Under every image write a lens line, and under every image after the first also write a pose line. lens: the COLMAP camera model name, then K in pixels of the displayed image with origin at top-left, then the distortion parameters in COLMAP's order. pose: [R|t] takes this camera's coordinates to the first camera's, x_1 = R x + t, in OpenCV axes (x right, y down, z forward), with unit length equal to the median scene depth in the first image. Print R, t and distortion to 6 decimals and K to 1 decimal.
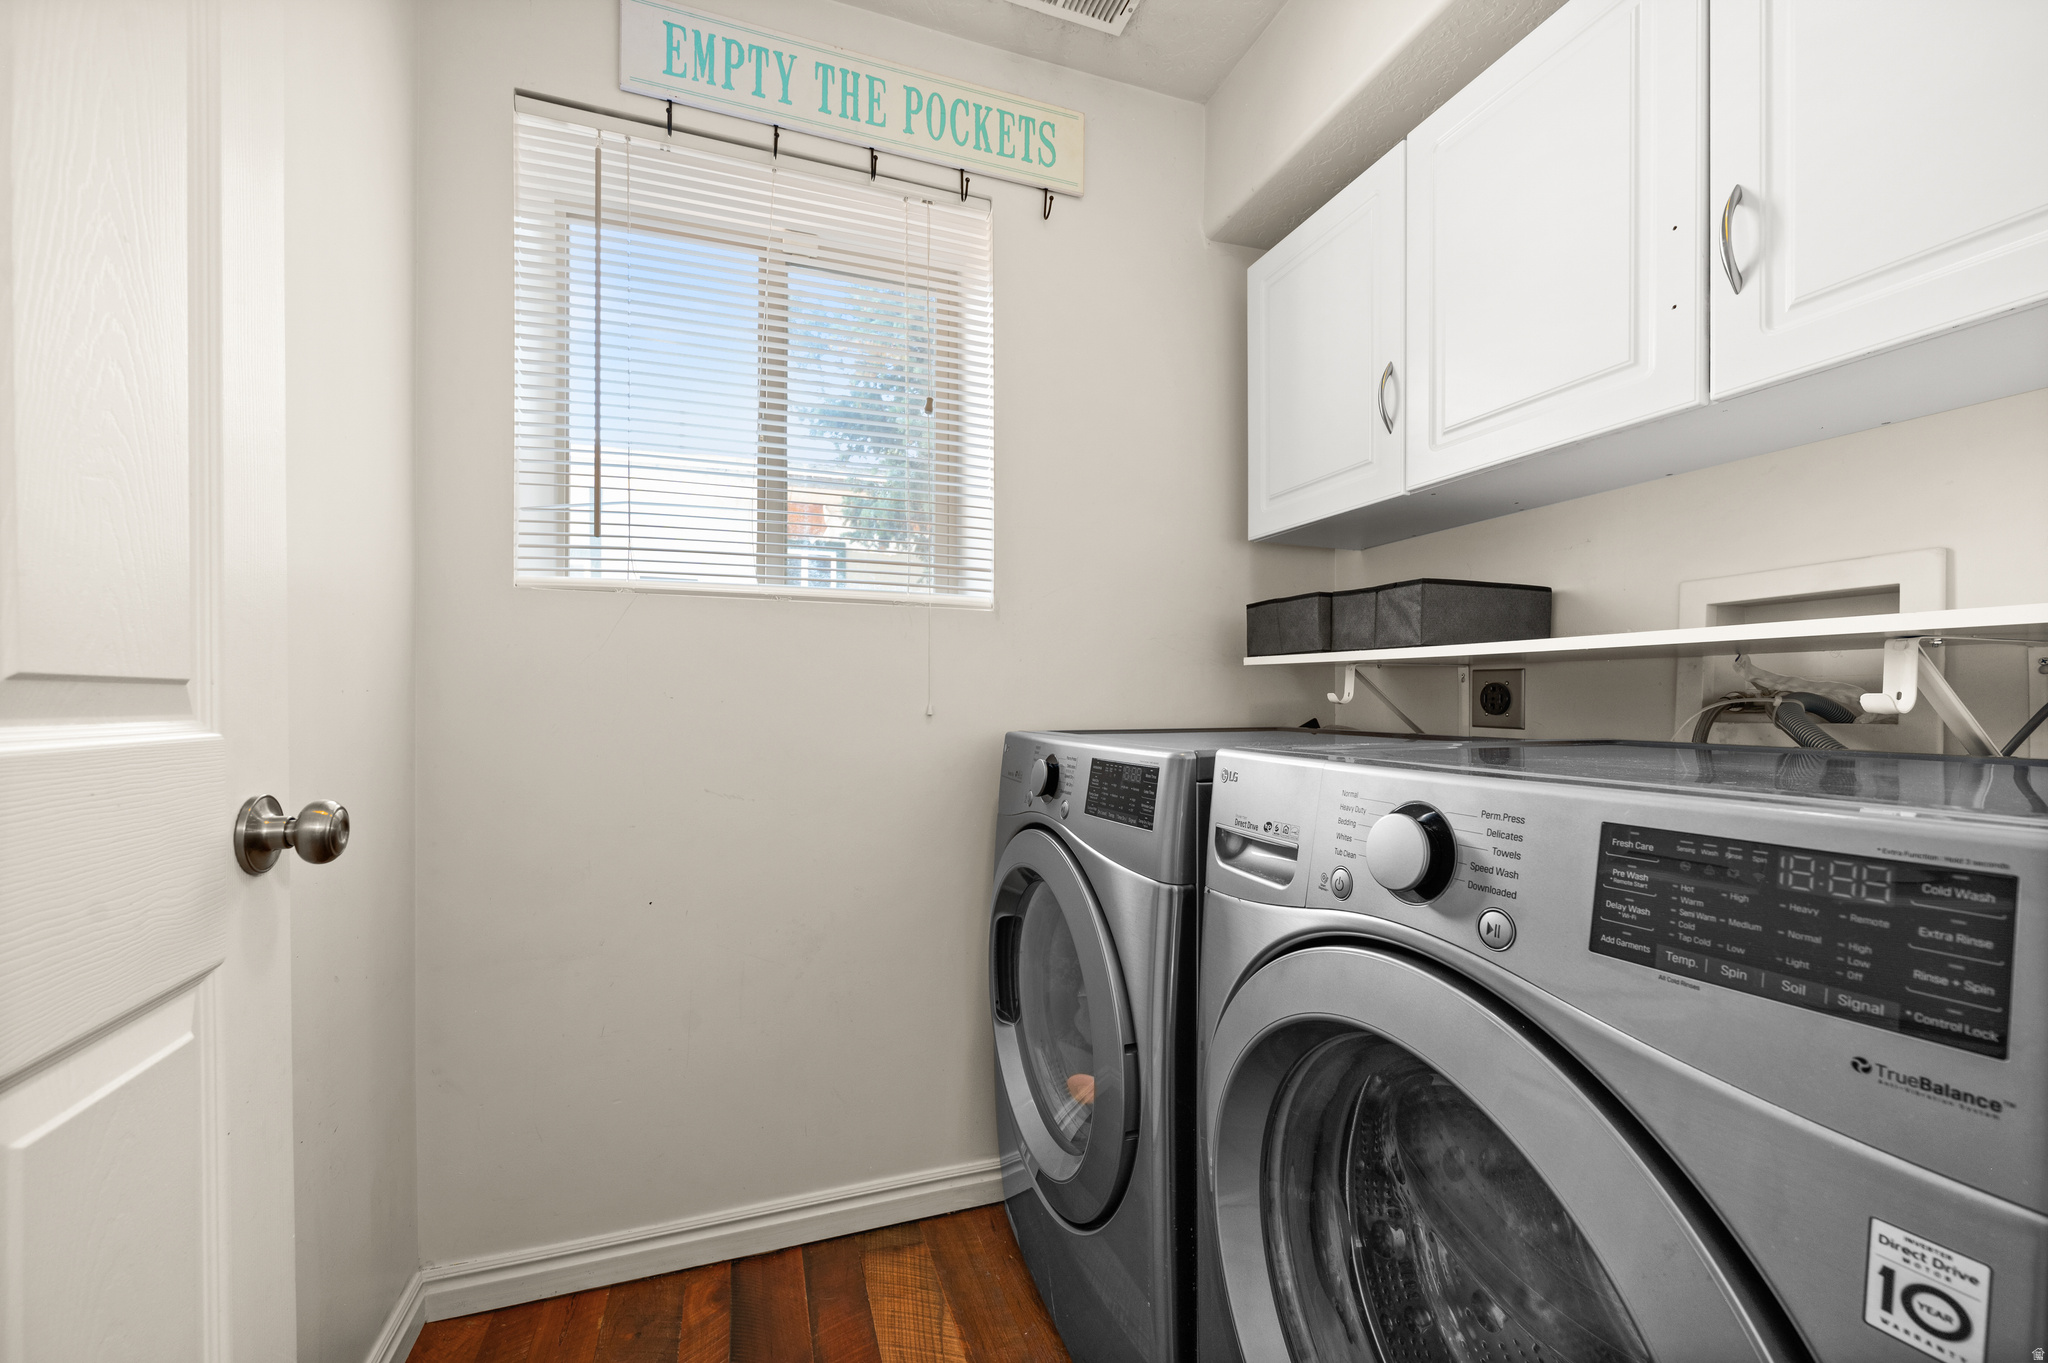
lens RADIAL K [[818.3, 0, 1024.2], [0, 818.3, 689.2], [0, 0, 1]] dist [-0.003897, 0.001381]
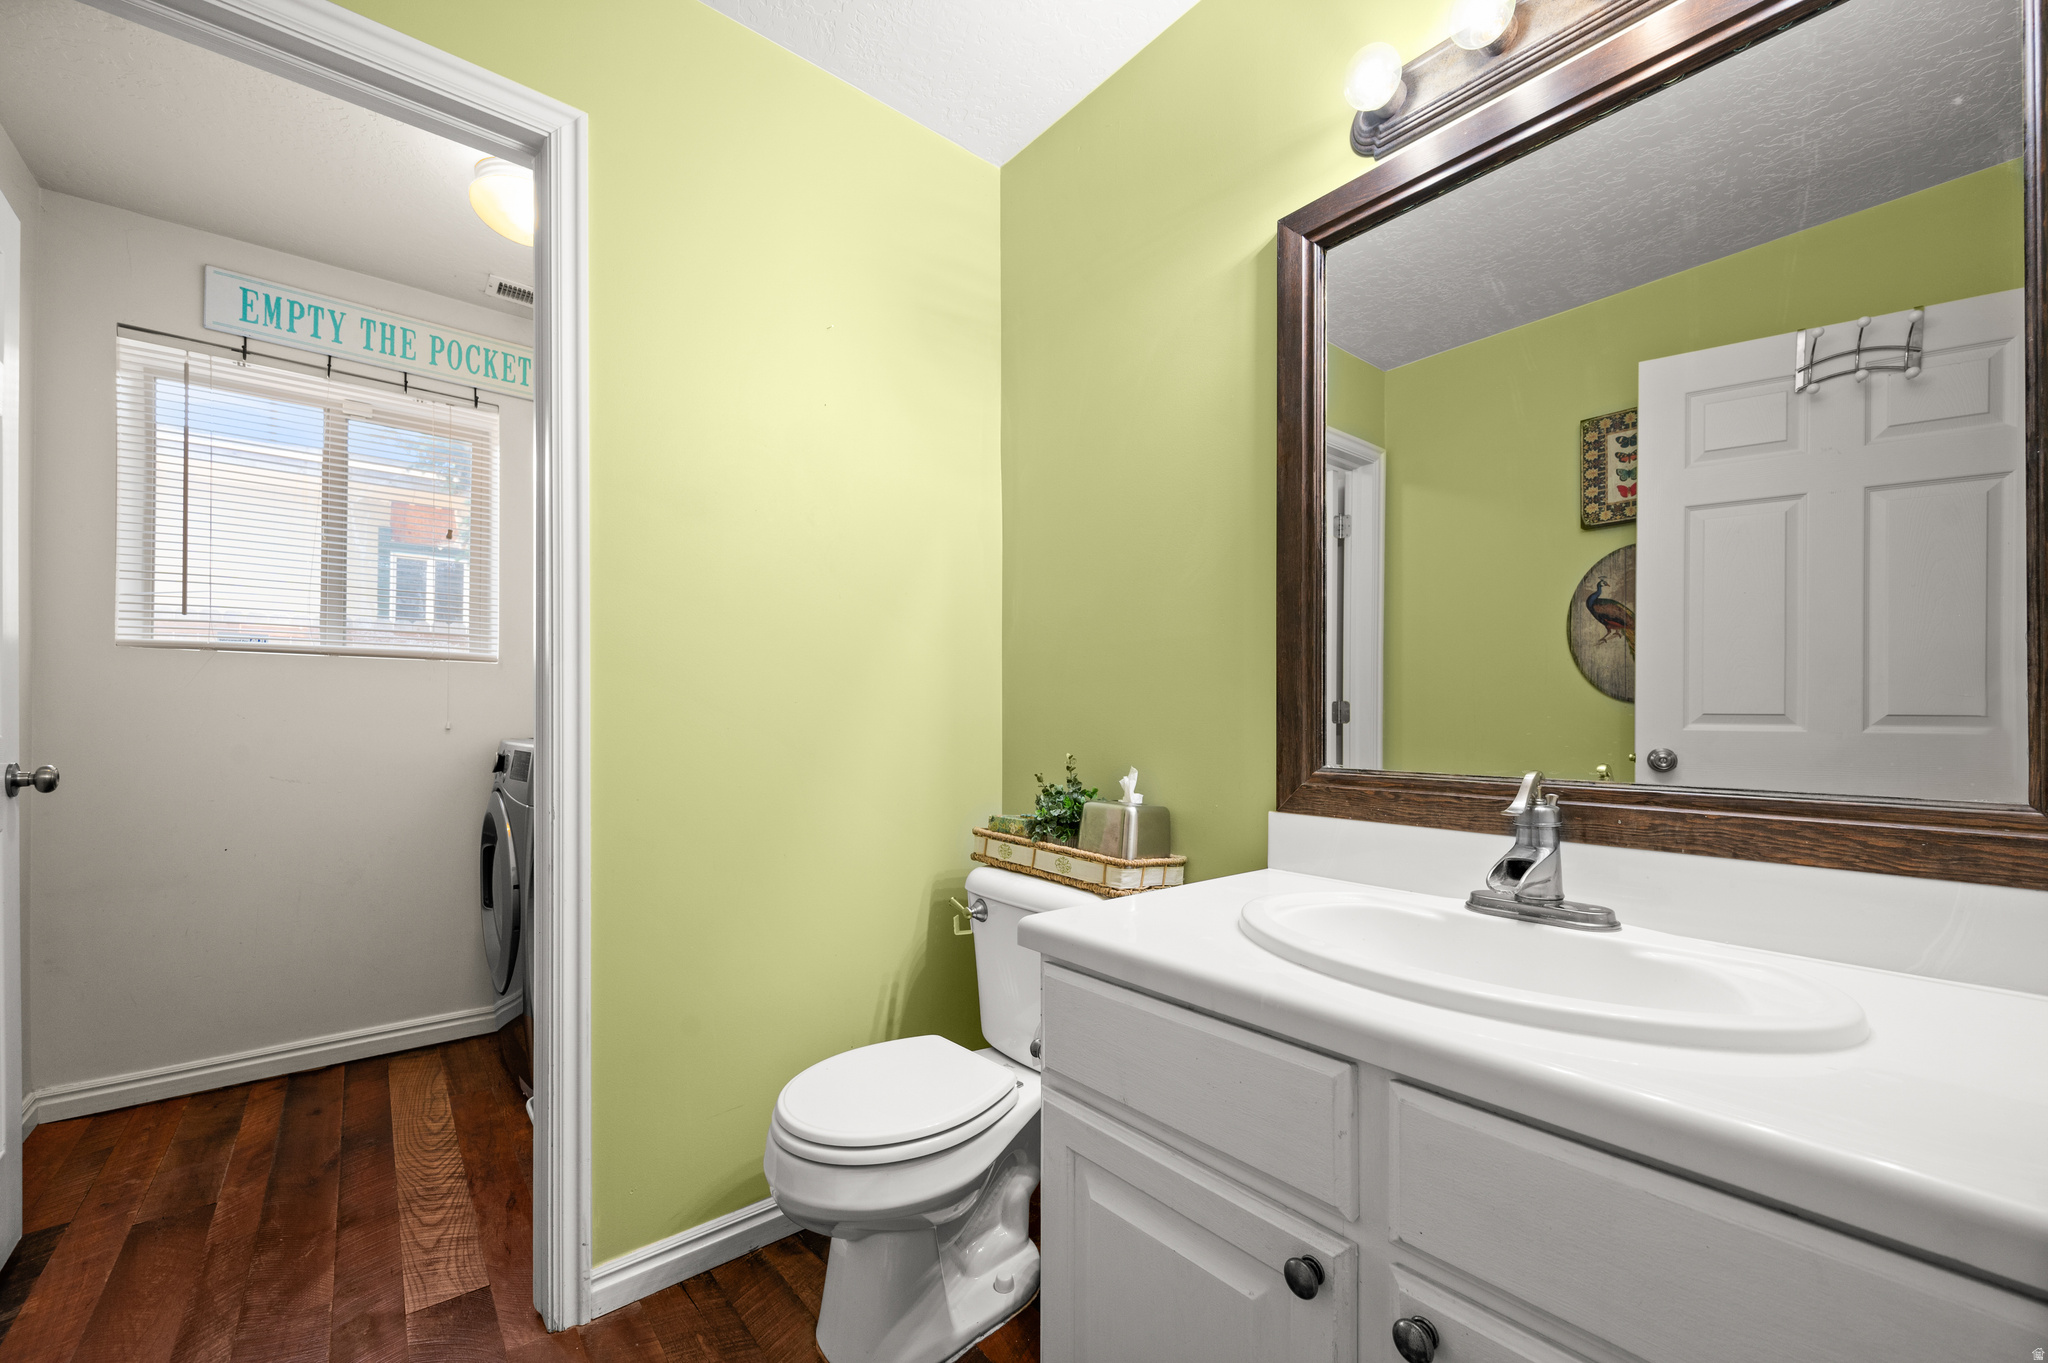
lens RADIAL K [[818.3, 0, 1023.1], [0, 818.3, 702.3], [0, 0, 1]] dist [-0.003897, 0.001381]
pose [[0.942193, 0.006724, 0.335003, 0.440873], [-0.007203, 0.999974, 0.000186, -0.029510], [-0.334993, -0.002588, 0.942217, -0.951034]]
